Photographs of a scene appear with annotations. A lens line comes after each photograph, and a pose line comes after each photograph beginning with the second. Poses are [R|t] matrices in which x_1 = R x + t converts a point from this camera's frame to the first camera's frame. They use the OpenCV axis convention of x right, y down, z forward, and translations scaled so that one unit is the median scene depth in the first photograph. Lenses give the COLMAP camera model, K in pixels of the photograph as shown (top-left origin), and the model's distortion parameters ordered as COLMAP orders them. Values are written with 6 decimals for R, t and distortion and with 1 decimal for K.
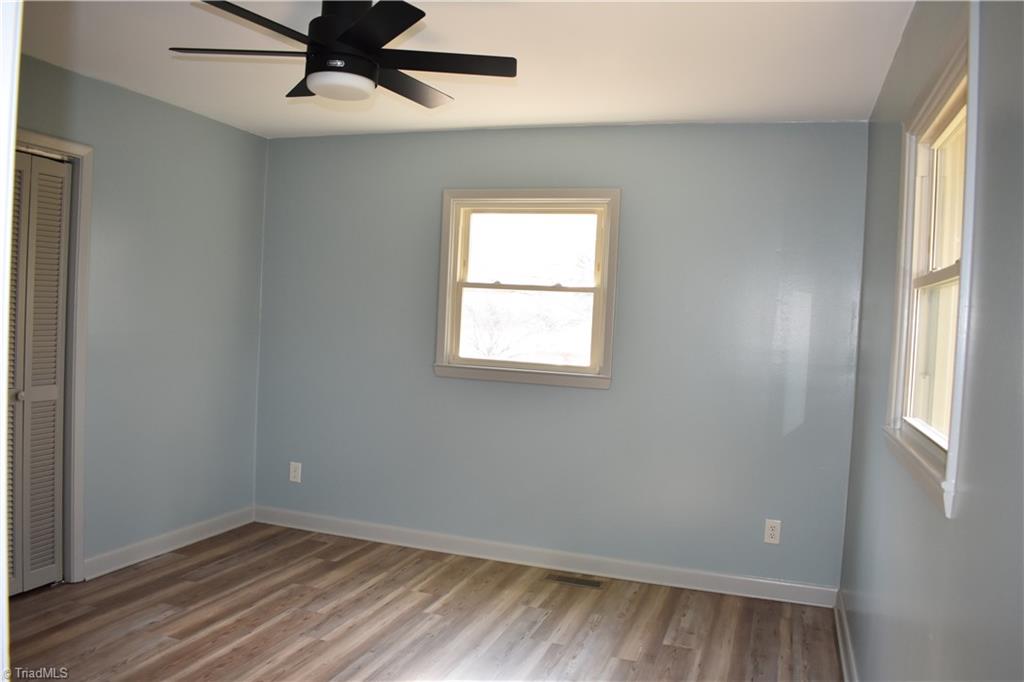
lens RADIAL K [[801.1, 0, 520.9], [0, 801.1, 346.6], [0, 0, 1]] dist [-0.084664, -0.000940]
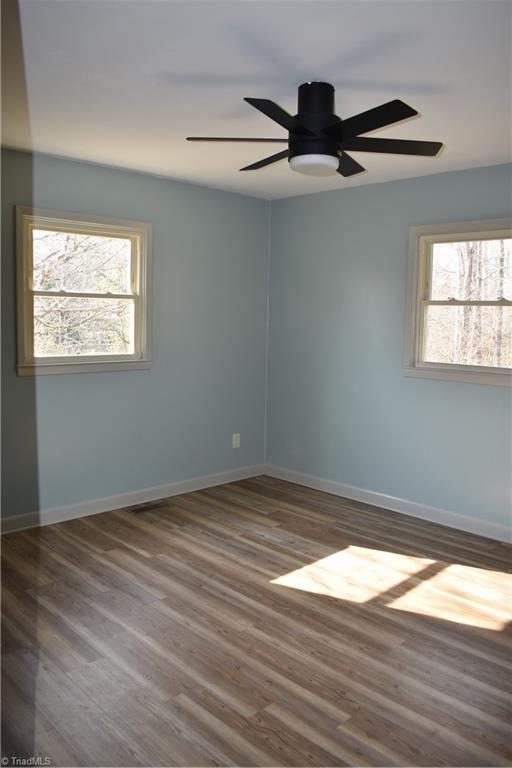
lens RADIAL K [[600.8, 0, 262.5], [0, 600.8, 383.2], [0, 0, 1]] dist [-0.084664, -0.000940]
pose [[0.450172, -0.139715, 0.881944, -0.781860], [0.032975, 0.989611, 0.139940, -0.066837], [-0.892333, -0.033915, 0.450102, 0.380253]]
